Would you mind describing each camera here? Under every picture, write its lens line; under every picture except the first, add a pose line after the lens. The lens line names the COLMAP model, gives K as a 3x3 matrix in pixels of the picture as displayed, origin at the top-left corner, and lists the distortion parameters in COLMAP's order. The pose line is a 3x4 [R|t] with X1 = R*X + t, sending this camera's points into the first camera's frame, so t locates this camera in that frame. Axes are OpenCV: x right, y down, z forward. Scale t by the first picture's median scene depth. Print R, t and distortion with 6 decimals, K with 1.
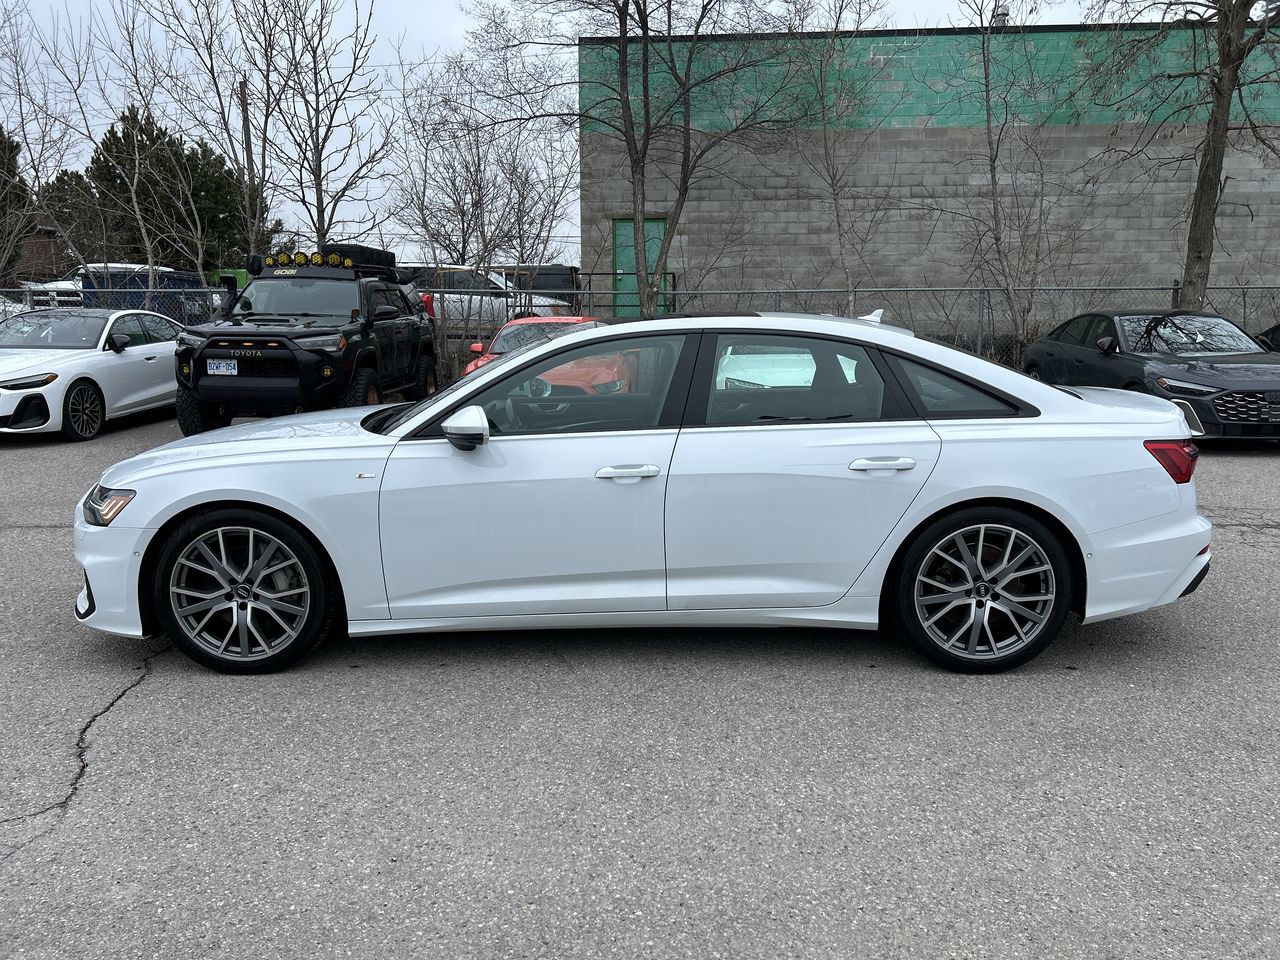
lens RADIAL K [[955.9, 0, 641.4], [0, 955.9, 493.8], [0, 0, 1]] dist [0.079520, -0.084333]
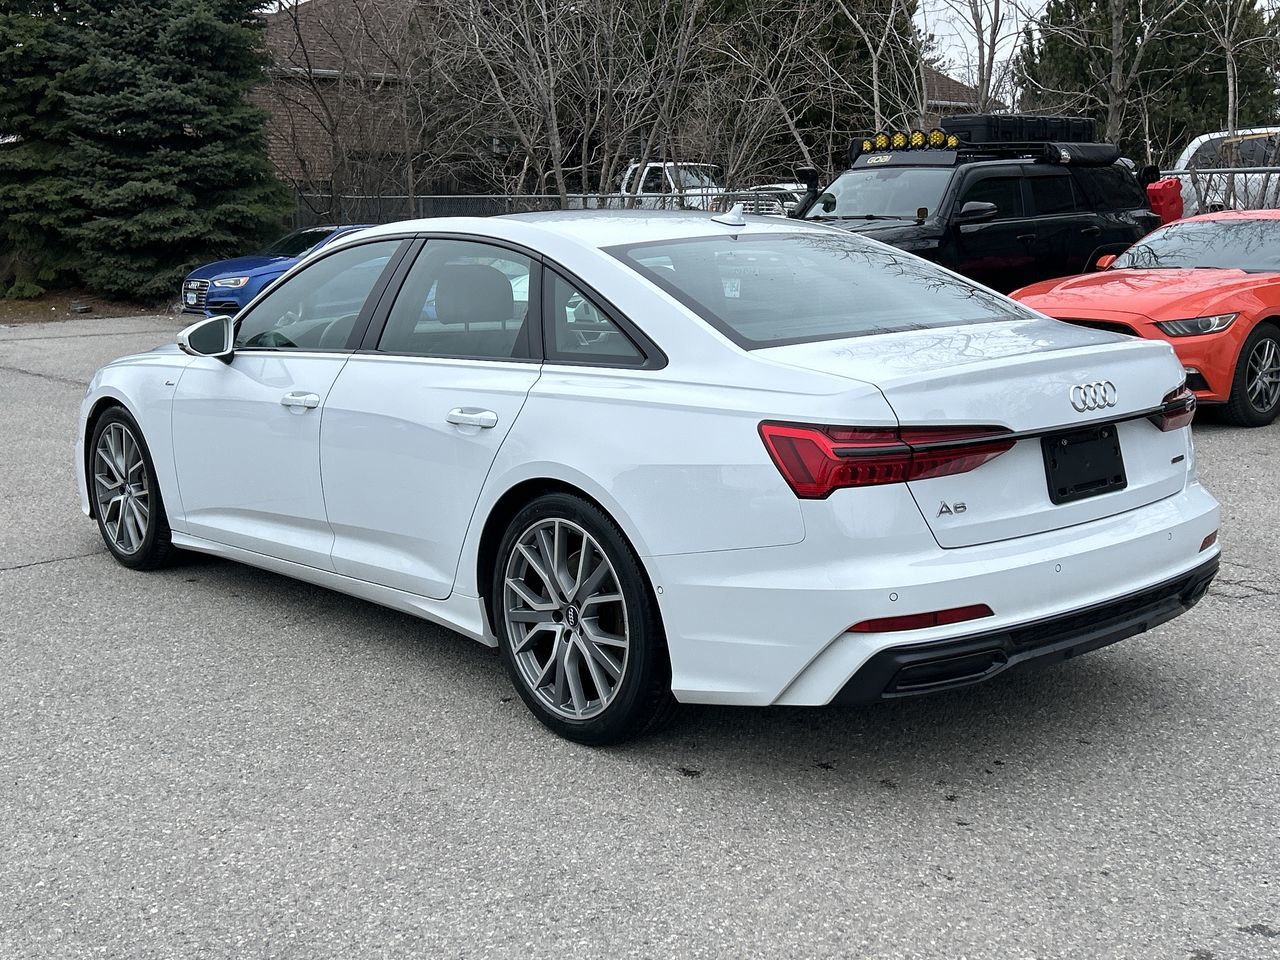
lens RADIAL K [[1485.2, 0, 638.1], [0, 1485.2, 484.7], [0, 0, 1]] dist [0.175830, -0.452003]
pose [[0.658300, 0.120569, -0.743038, 1.145029], [-0.124529, 0.990932, 0.050466, -0.051232], [0.742384, 0.059308, 0.667344, 0.323200]]
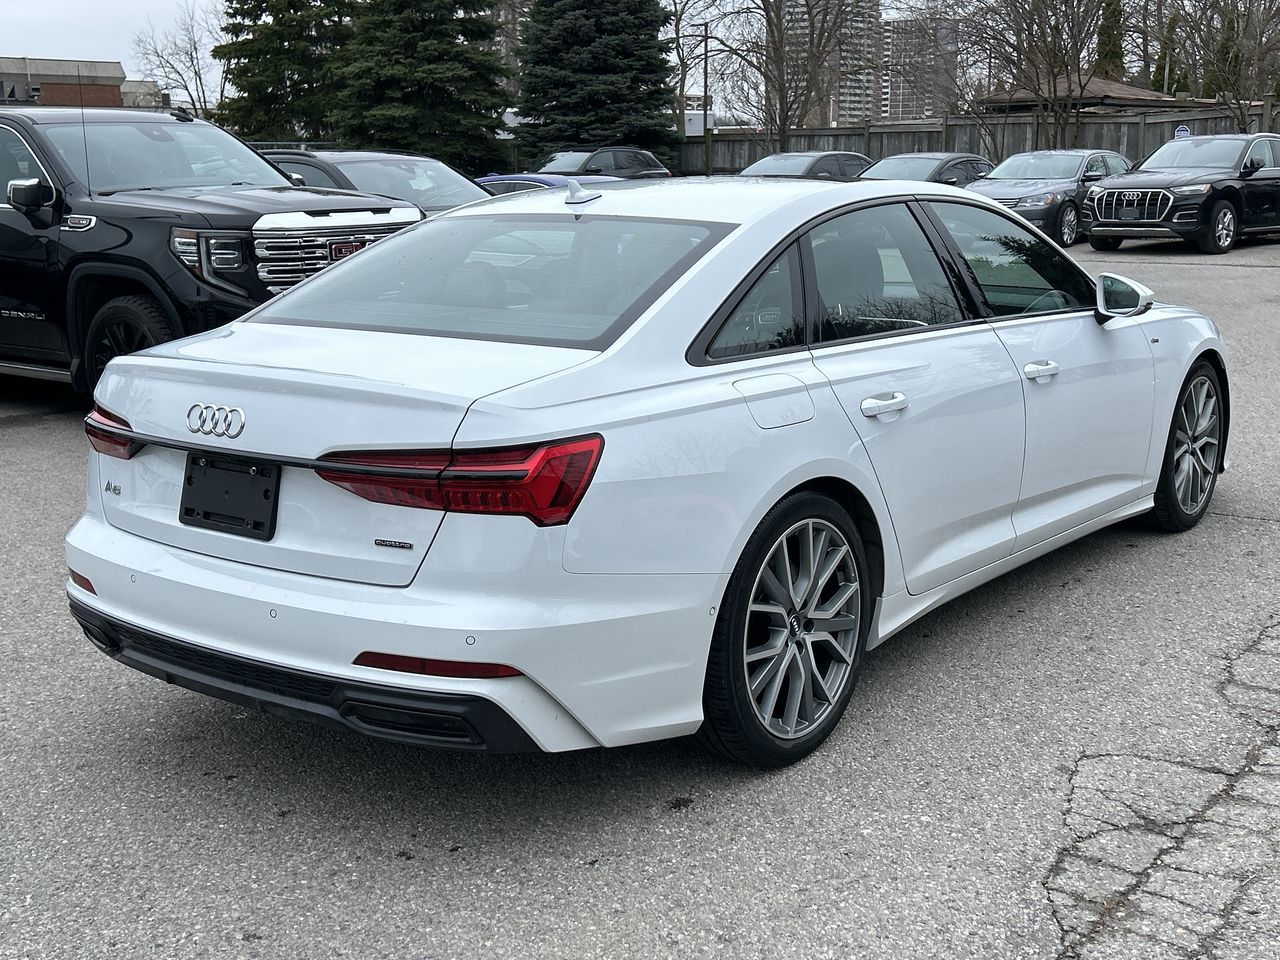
lens RADIAL K [[1485.2, 0, 638.1], [0, 1485.2, 484.7], [0, 0, 1]] dist [0.175830, -0.452003]
pose [[-0.610486, 0.179044, -0.771525, 1.136443], [-0.130300, 0.938137, 0.320812, -0.370318], [0.781236, 0.296381, -0.549390, 1.861701]]
